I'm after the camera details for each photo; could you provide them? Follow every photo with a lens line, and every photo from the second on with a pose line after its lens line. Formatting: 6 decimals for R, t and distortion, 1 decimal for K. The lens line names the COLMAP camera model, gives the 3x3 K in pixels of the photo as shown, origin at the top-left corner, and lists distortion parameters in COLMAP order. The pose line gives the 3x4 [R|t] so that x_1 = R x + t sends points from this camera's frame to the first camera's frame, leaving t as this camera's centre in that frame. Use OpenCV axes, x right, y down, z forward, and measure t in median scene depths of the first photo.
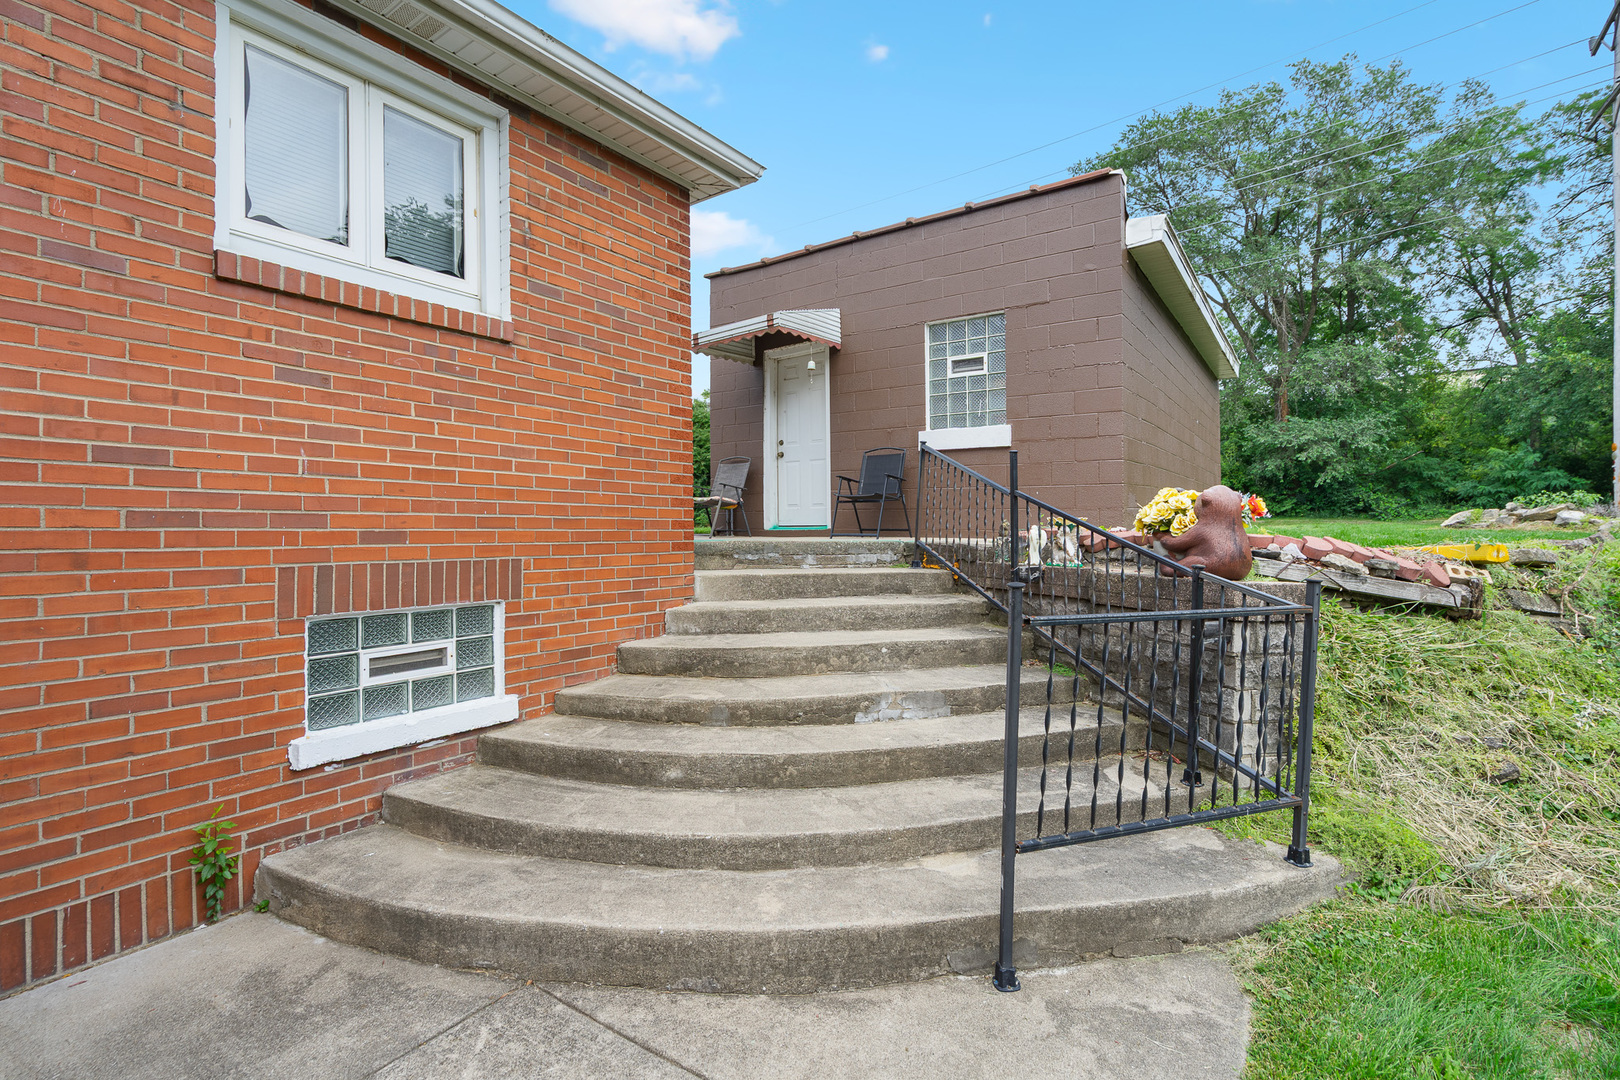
lens RADIAL K [[746.9, 0, 802.3], [0, 746.9, 517.3], [0, 0, 1]] dist [-0.003045, 0.001474]
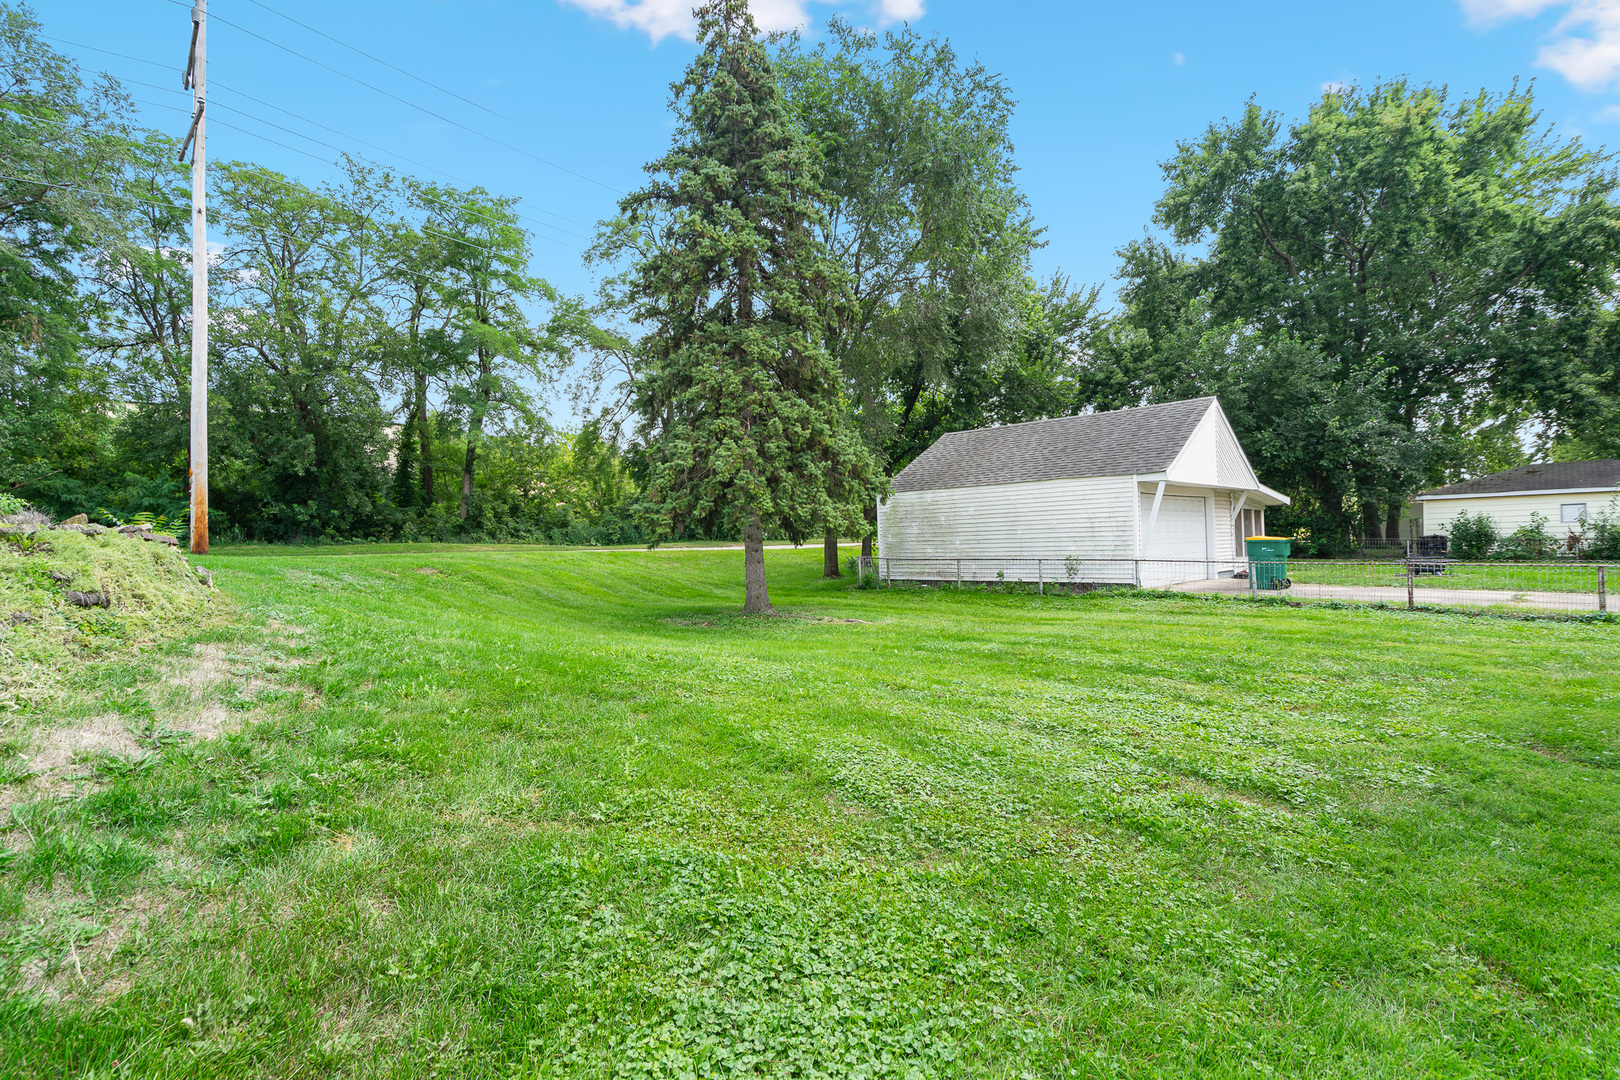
lens RADIAL K [[746.9, 0, 777.8], [0, 746.9, 545.3], [0, 0, 1]] dist [-0.003045, 0.001474]
pose [[0.201317, 0.005038, 0.979513, 0.160126], [0.008849, 0.999937, -0.006962, 0.012030], [-0.979486, 0.010069, 0.201259, 0.006830]]
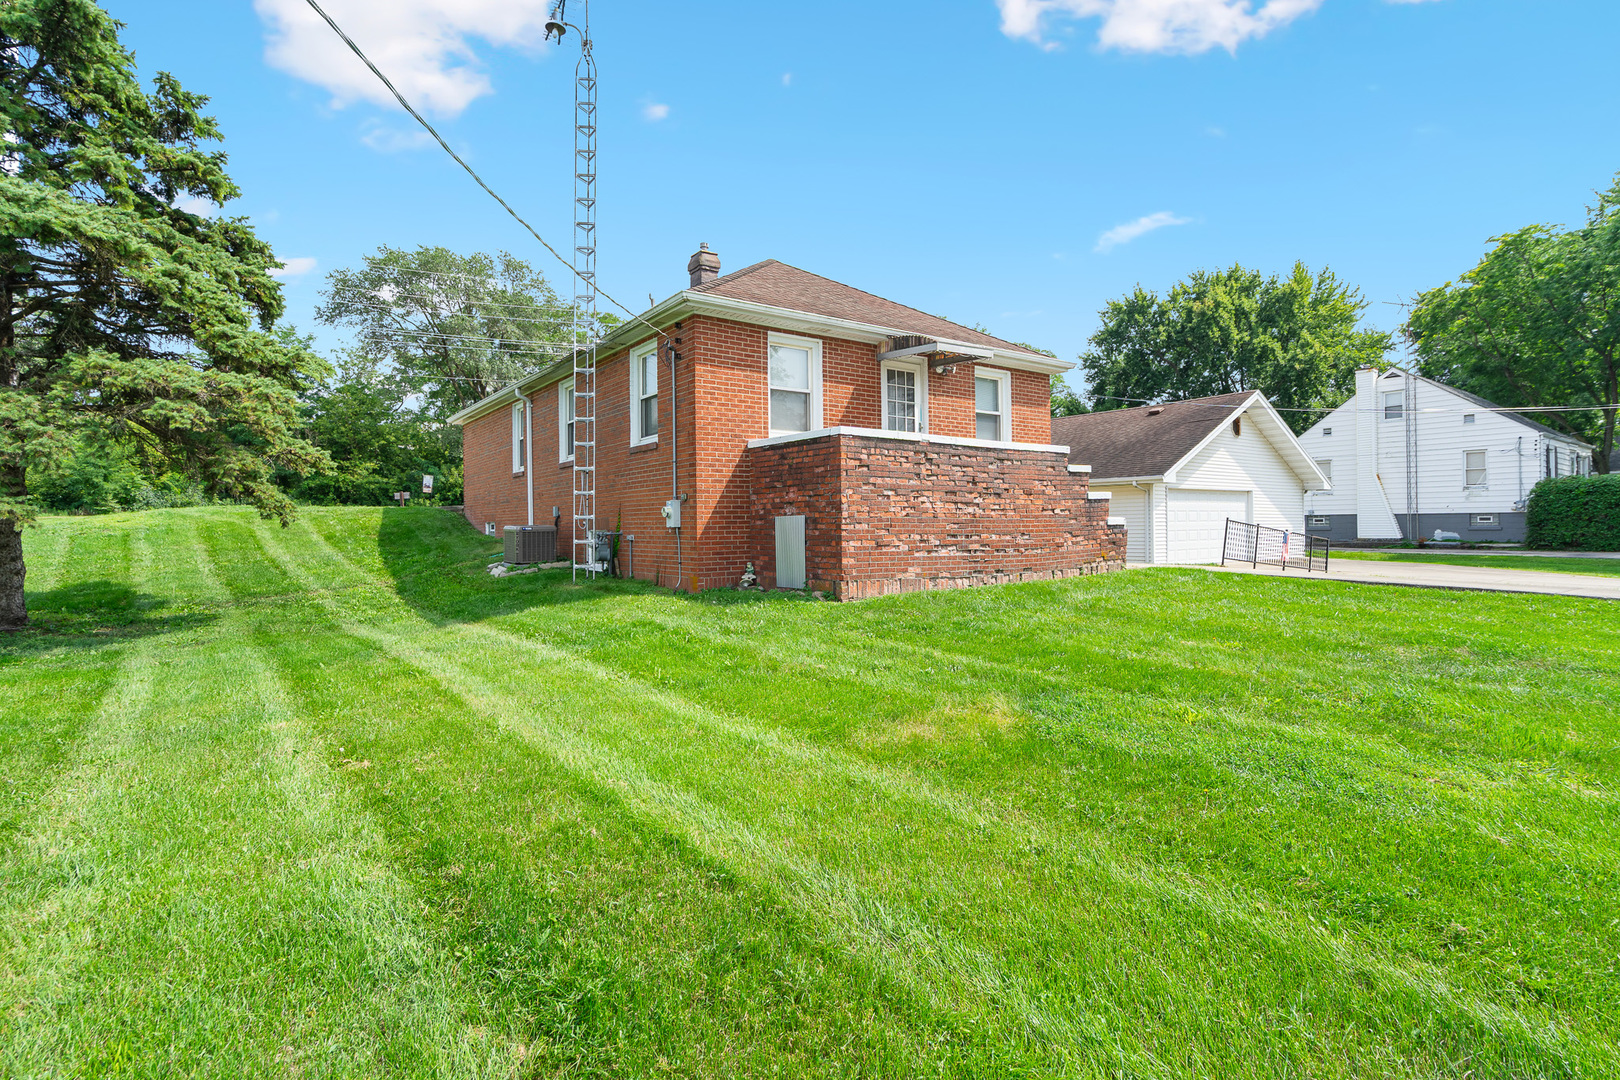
lens RADIAL K [[746.9, 0, 792.8], [0, 746.9, 542.3], [0, 0, 1]] dist [-0.003045, 0.001474]
pose [[0.345394, -0.015470, 0.938330, -0.800980], [-0.010612, 0.999736, 0.020389, 0.027672], [-0.938398, -0.017000, 0.345138, -0.262367]]
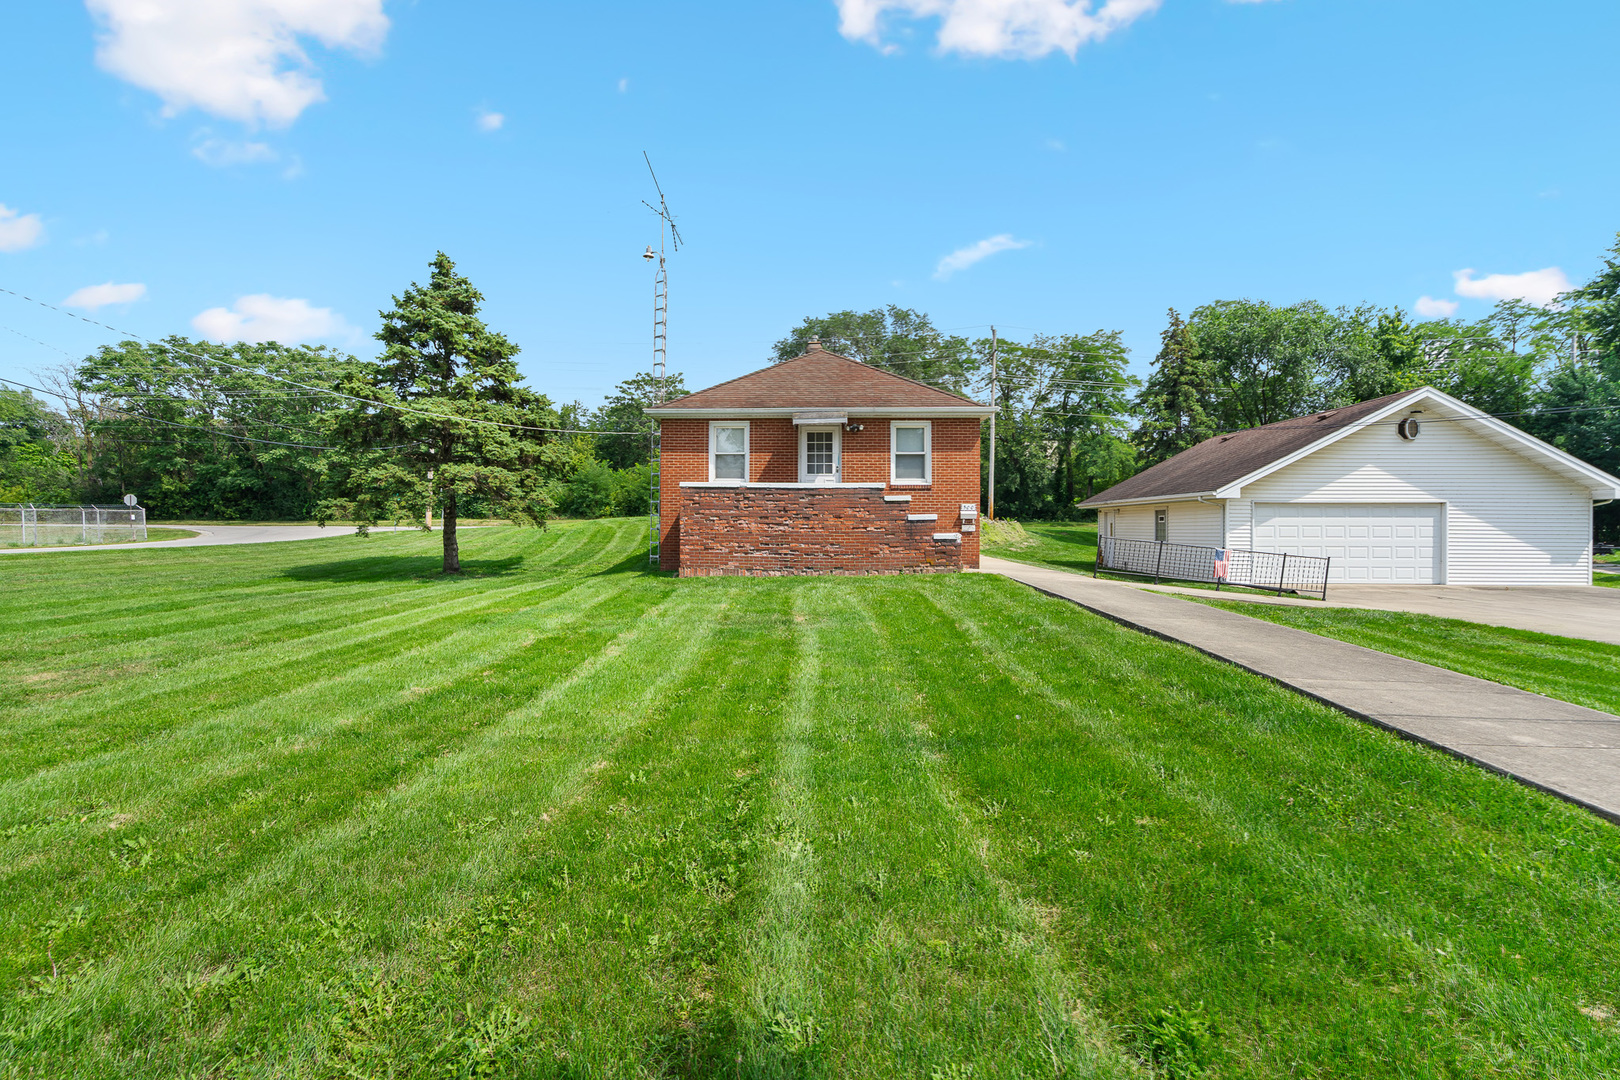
lens RADIAL K [[746.9, 0, 814.7], [0, 746.9, 531.6], [0, 0, 1]] dist [-0.003045, 0.001474]
pose [[0.831455, 0.011725, 0.555469, -0.730625], [-0.022195, 0.999680, 0.012122, 0.013816], [-0.555149, -0.022407, 0.831449, -0.700432]]
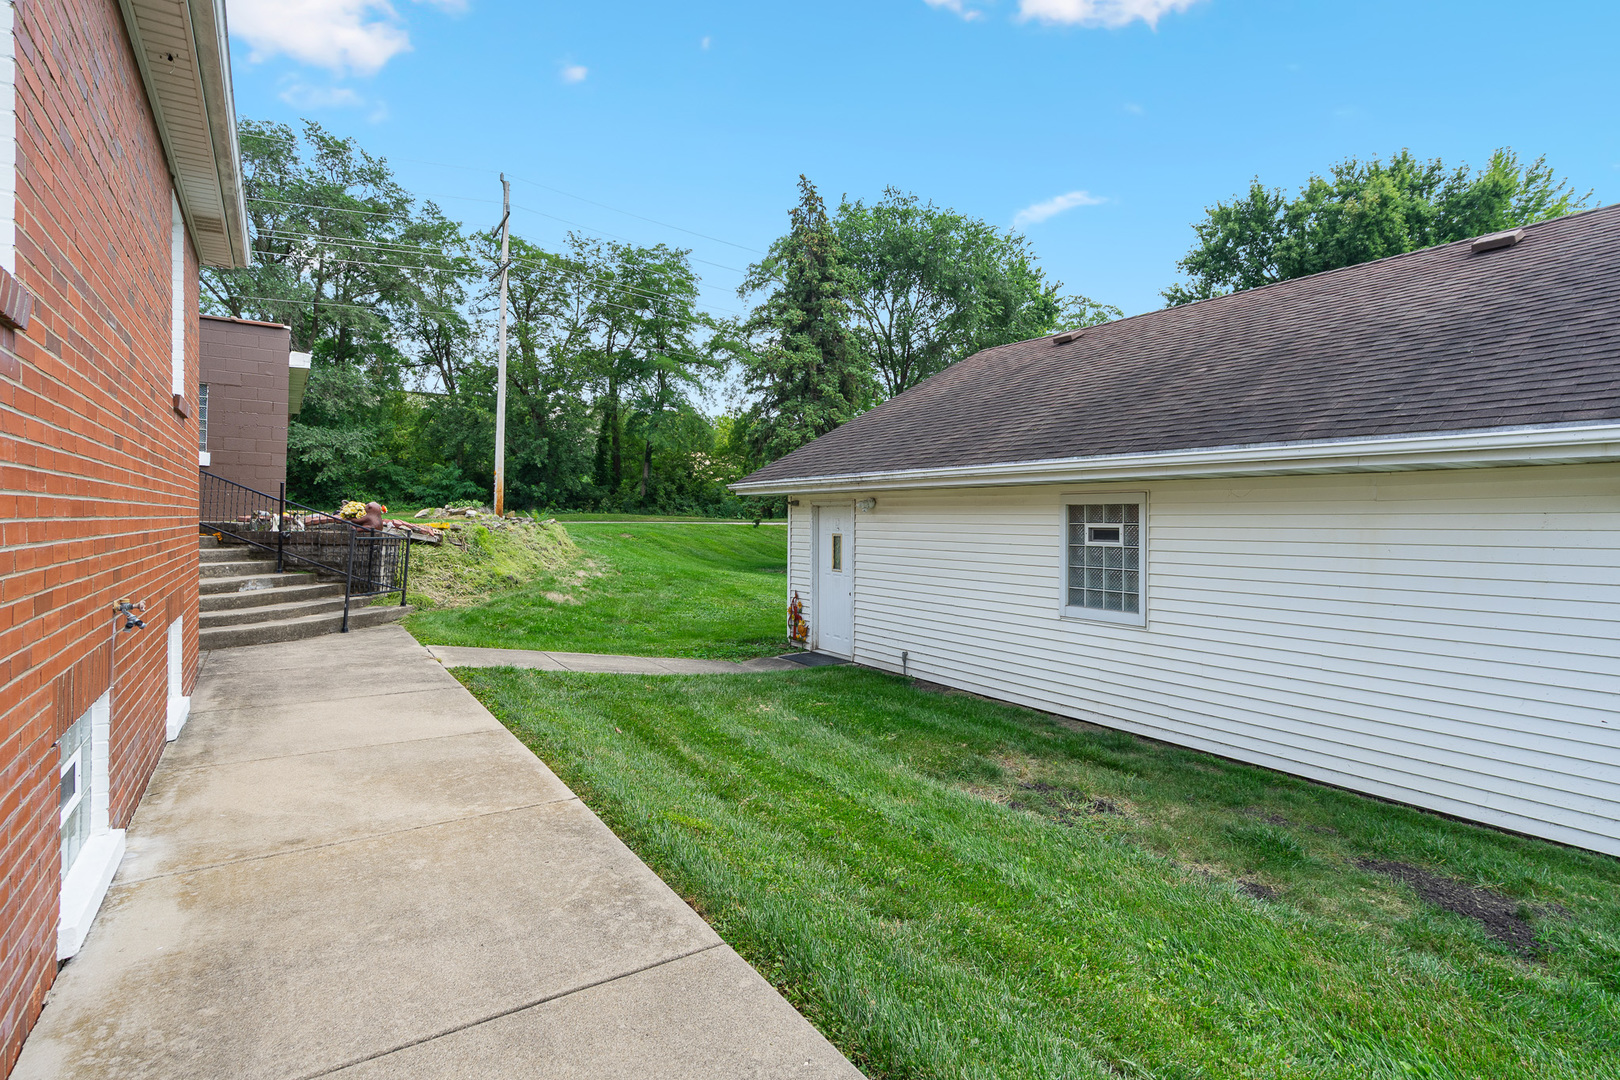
lens RADIAL K [[797.5, 0, 823.3], [0, 797.5, 512.0], [0, 0, 1]] dist [-0.000135, 0.001434]
pose [[0.357374, 0.017875, 0.933790, -0.222767], [-0.022964, 0.999683, -0.010348, -0.001307], [-0.933679, -0.017746, 0.357671, -0.228554]]
